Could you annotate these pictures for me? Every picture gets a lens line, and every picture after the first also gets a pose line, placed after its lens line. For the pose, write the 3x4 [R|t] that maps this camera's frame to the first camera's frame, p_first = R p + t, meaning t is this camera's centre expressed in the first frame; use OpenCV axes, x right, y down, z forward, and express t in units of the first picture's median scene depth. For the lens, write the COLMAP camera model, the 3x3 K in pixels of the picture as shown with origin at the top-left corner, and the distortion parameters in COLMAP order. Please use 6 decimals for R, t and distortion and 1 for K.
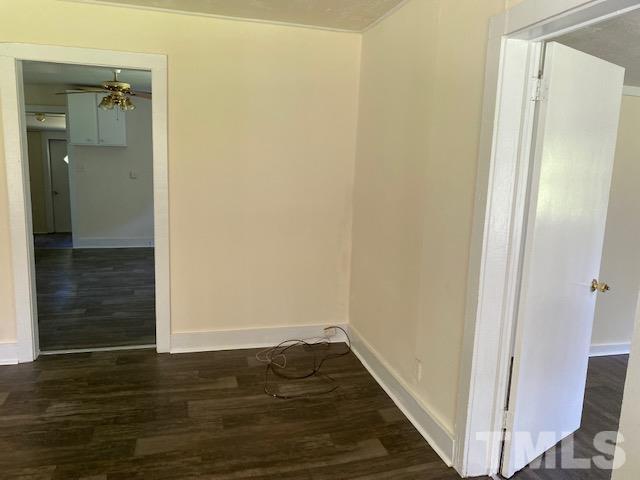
lens RADIAL K [[475.4, 0, 320.0], [0, 475.4, 240.0], [0, 0, 1]] dist [-0.033559, -0.001050]
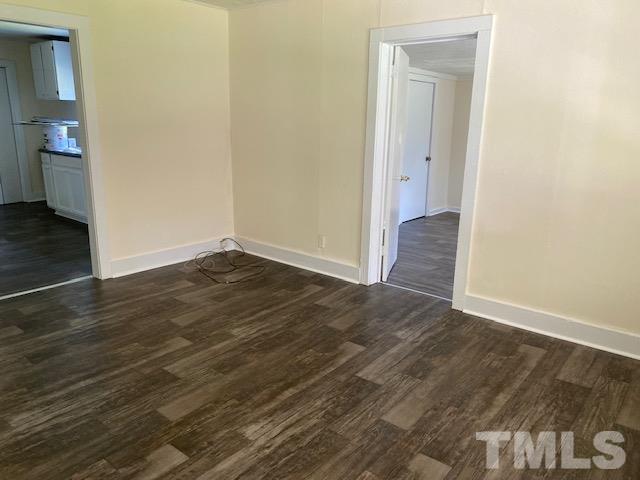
lens RADIAL K [[479.5, 0, 320.0], [0, 479.5, 240.0], [0, 0, 1]] dist [0.004763, 0.001737]
pose [[0.813195, -0.155253, 0.560901, -0.657874], [0.100212, 0.986721, 0.127829, 0.054355], [-0.573298, -0.047741, 0.817955, -0.310270]]
